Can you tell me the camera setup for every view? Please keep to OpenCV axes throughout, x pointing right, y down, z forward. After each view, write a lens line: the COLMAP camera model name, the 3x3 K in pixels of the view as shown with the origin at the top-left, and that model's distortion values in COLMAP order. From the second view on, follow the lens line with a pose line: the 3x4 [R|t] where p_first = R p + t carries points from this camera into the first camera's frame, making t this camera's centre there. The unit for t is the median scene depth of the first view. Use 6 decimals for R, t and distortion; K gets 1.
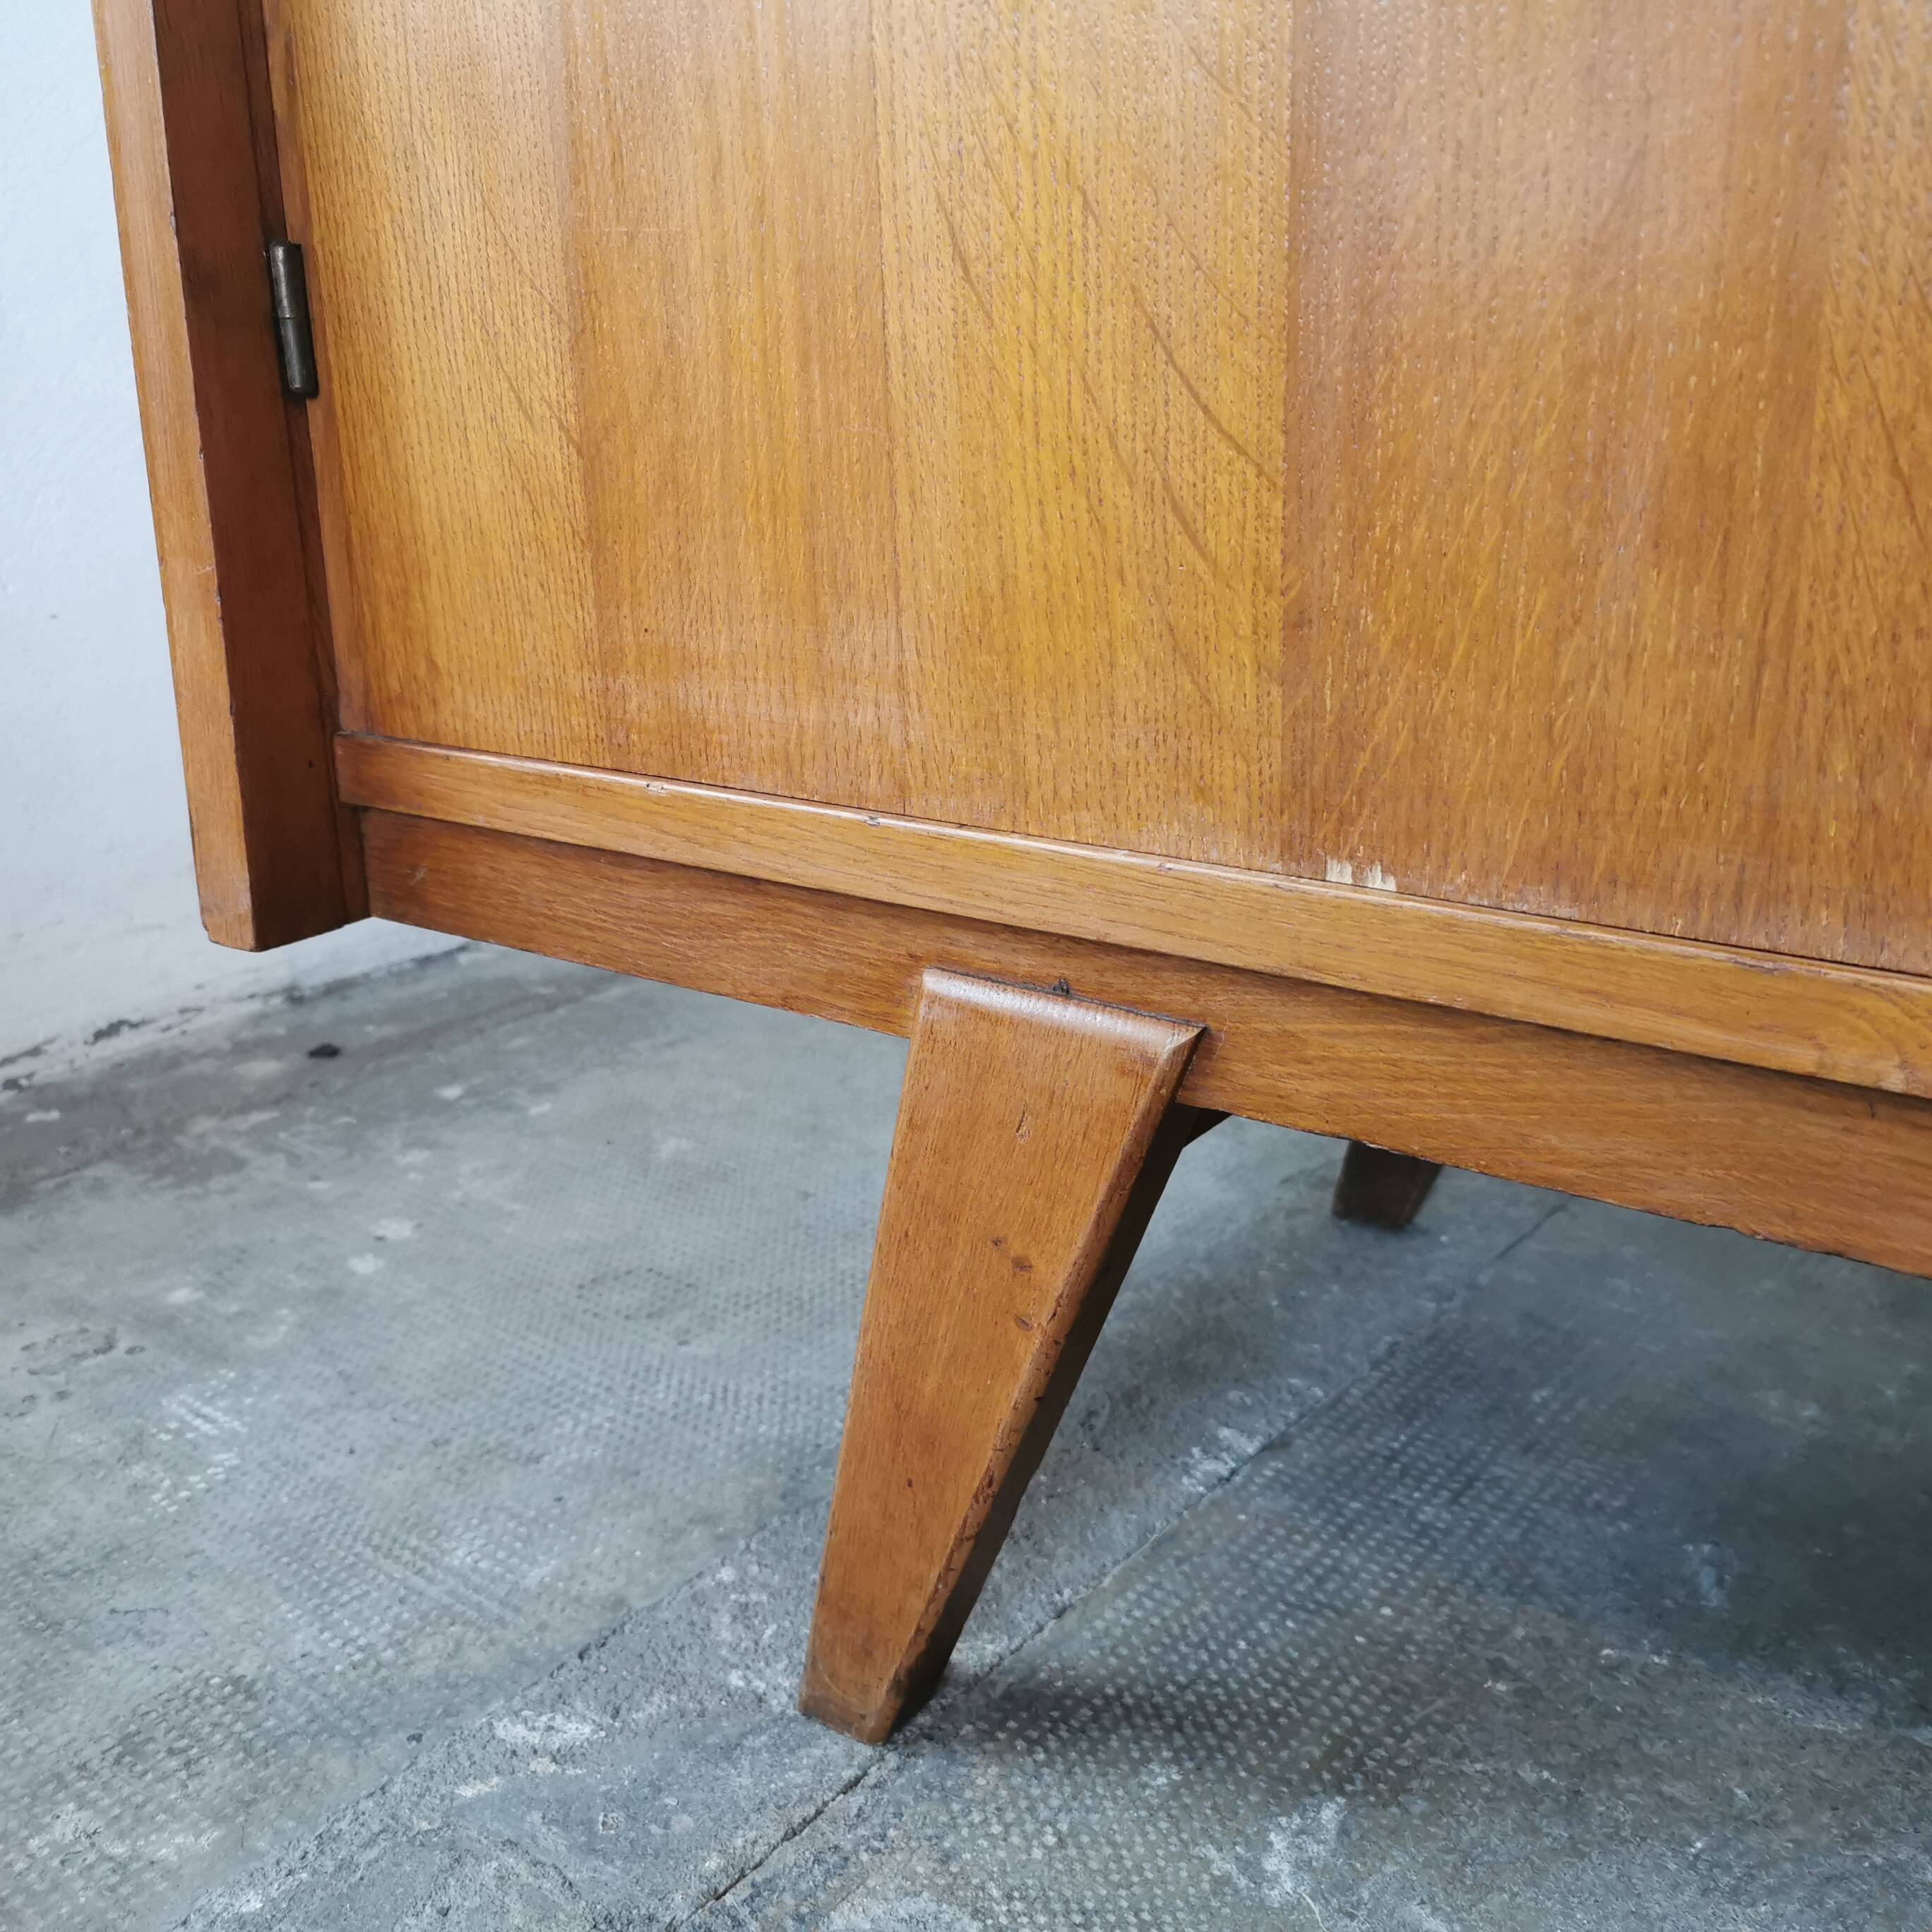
lens RADIAL K [[2006.1, 0, 944.0], [0, 2006.1, 973.7], [0, 0, 1]] dist [0.013951, 0.010724]
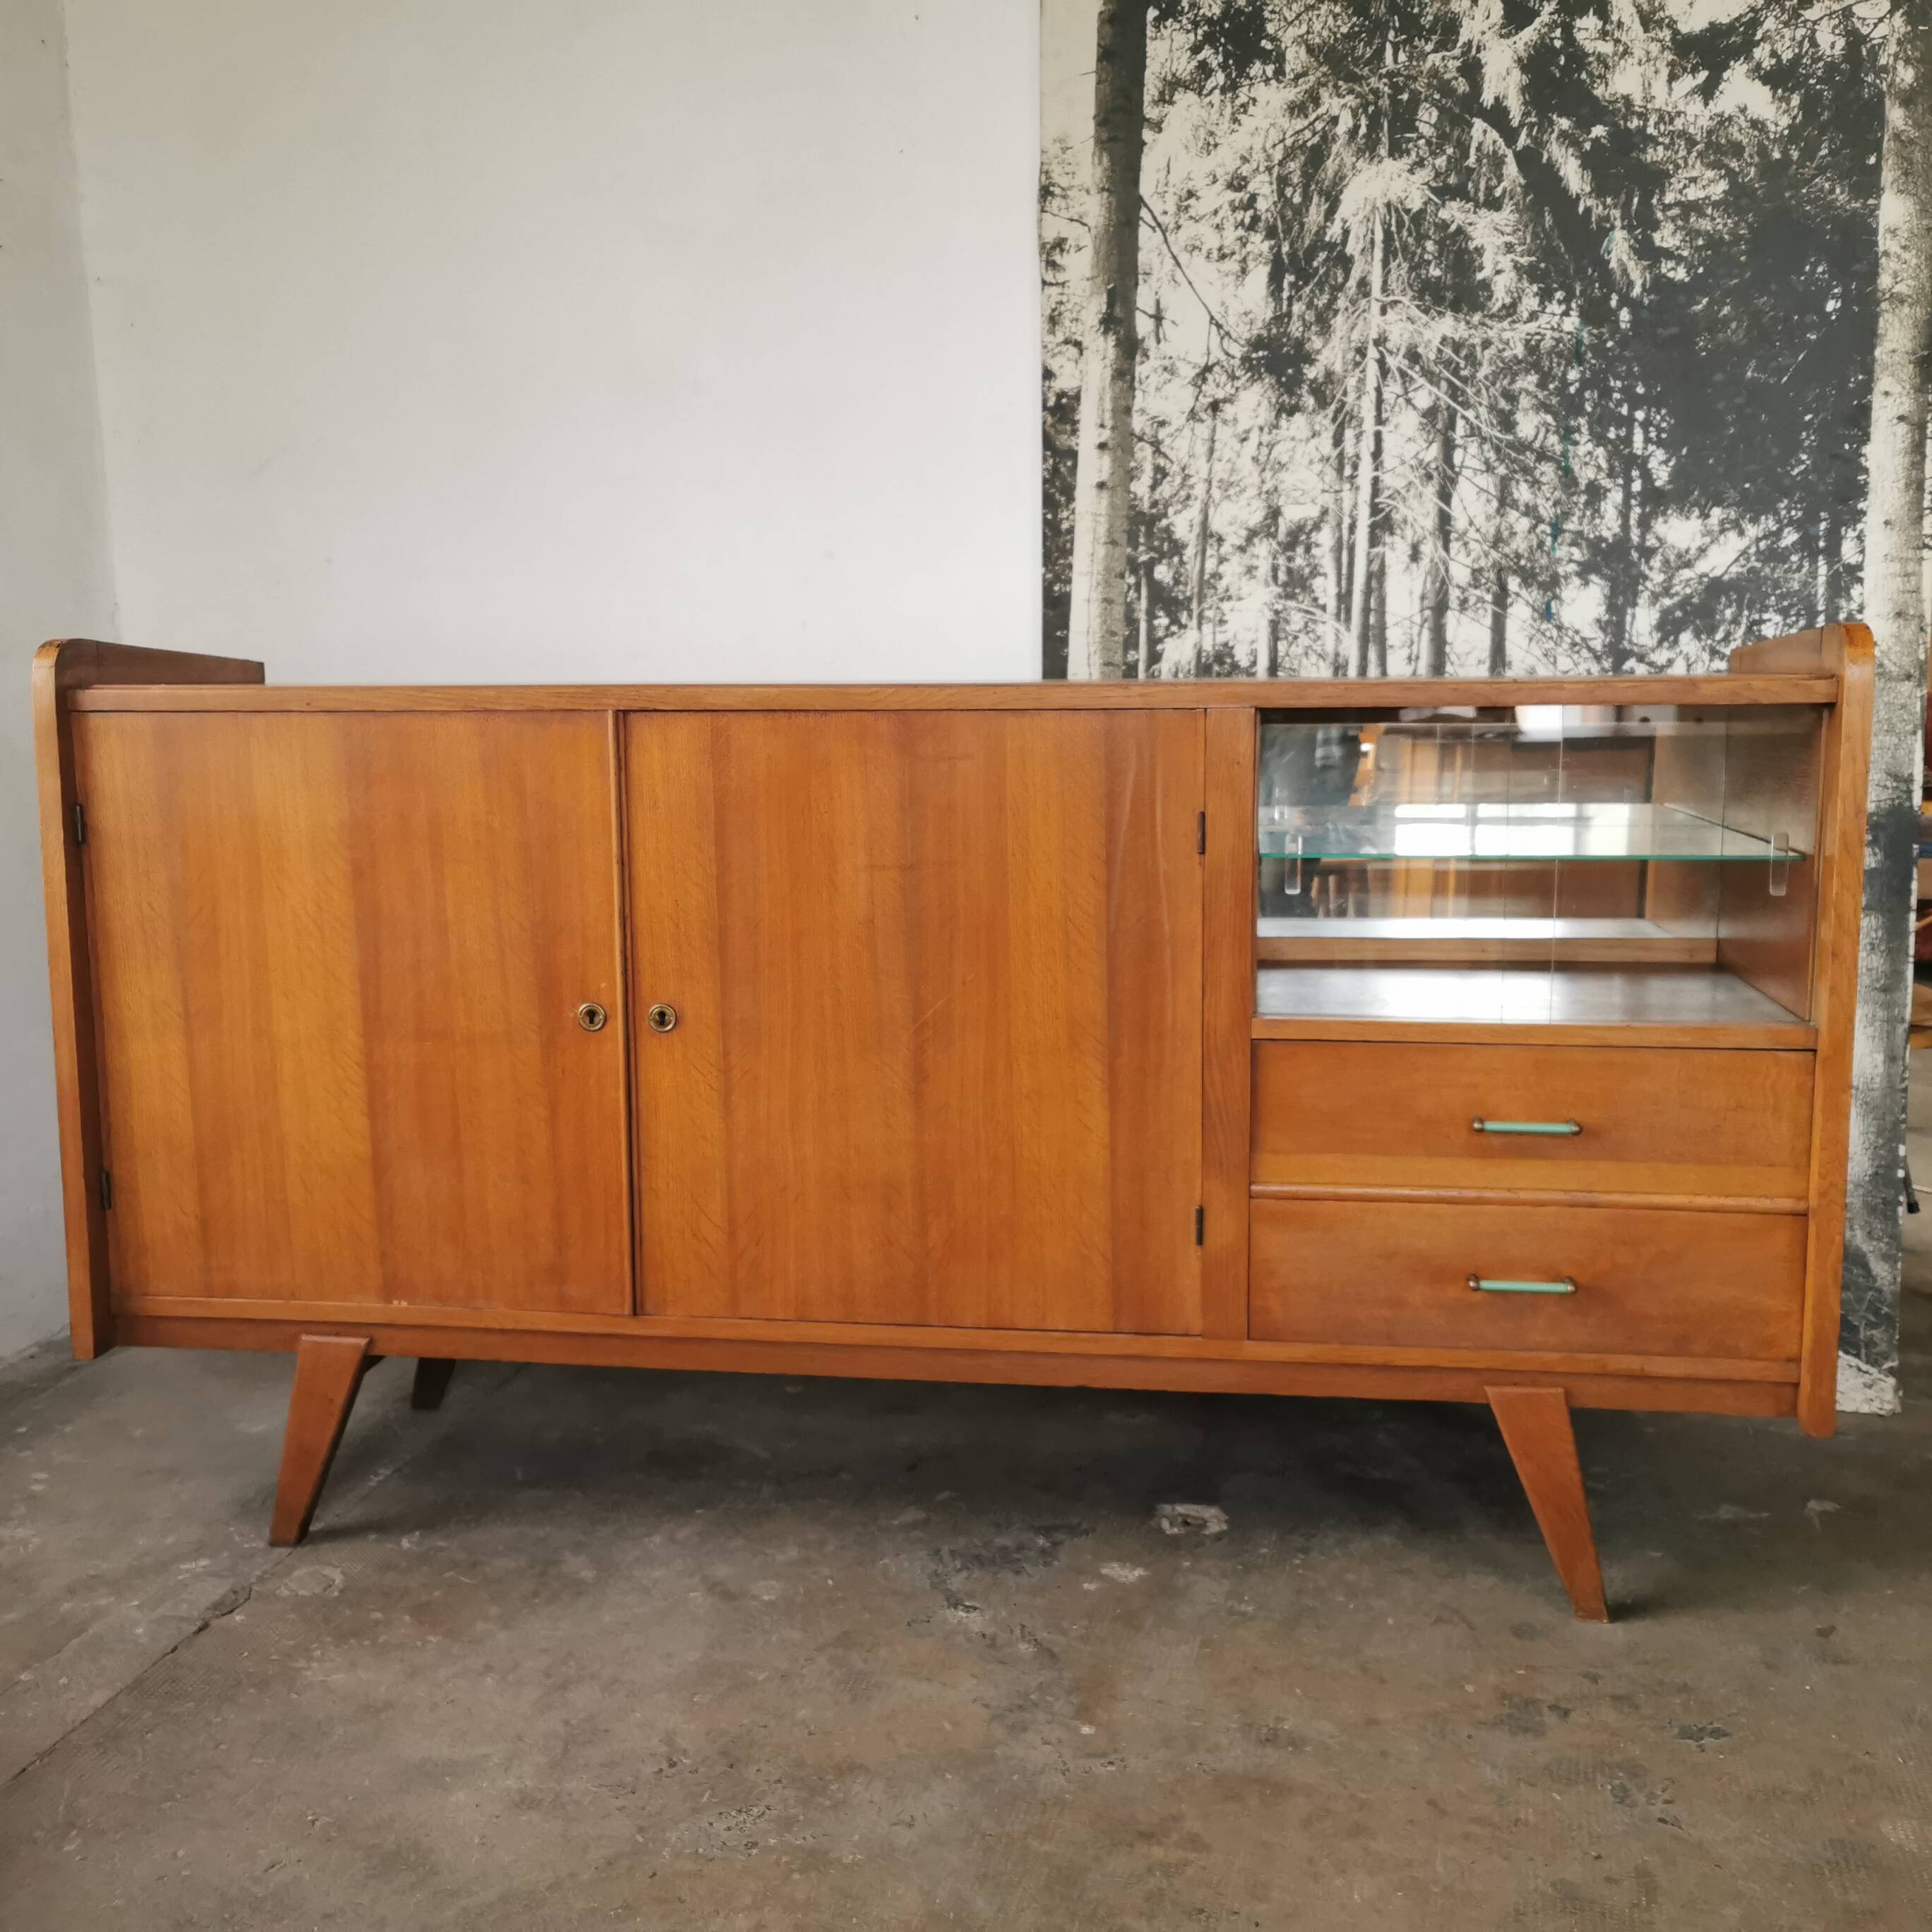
lens RADIAL K [[1984.9, 0, 962.0], [0, 1984.9, 961.8], [0, 0, 1]] dist [0.031649, 0.045409]
pose [[0.891790, -0.057605, 0.448768, -0.529494], [0.135869, 0.980180, -0.144180, 0.019852], [-0.431568, 0.189551, 0.881941, -3.016699]]
